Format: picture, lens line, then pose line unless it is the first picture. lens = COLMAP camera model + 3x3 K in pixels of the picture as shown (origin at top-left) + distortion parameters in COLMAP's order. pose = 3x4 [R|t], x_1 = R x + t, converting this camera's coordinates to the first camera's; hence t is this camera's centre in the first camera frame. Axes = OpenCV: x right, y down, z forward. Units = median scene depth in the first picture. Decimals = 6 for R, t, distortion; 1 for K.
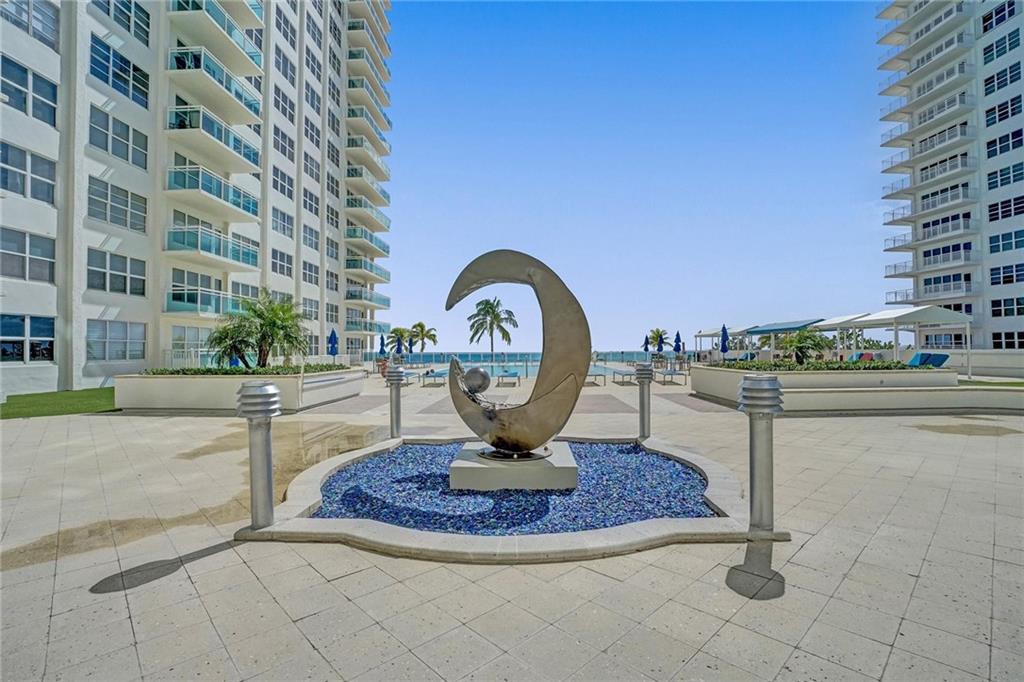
lens RADIAL K [[484.6, 0, 512.0], [0, 484.6, 341.0], [0, 0, 1]] dist [-0.056602, 0.021363]
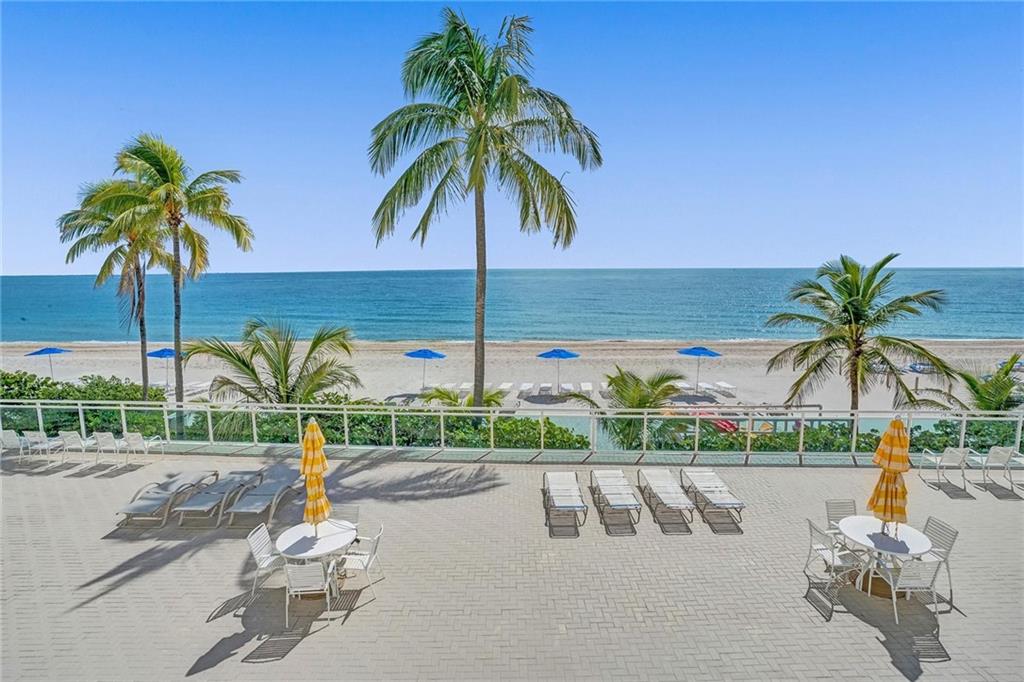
lens RADIAL K [[538.8, 0, 512.0], [0, 538.8, 341.0], [0, 0, 1]] dist [-0.062333, 0.036916]
pose [[0.998704, -0.005112, 0.050629, -0.038574], [-0.002912, 0.987568, 0.157164, 0.013720], [-0.050803, -0.157107, 0.986274, 0.744991]]
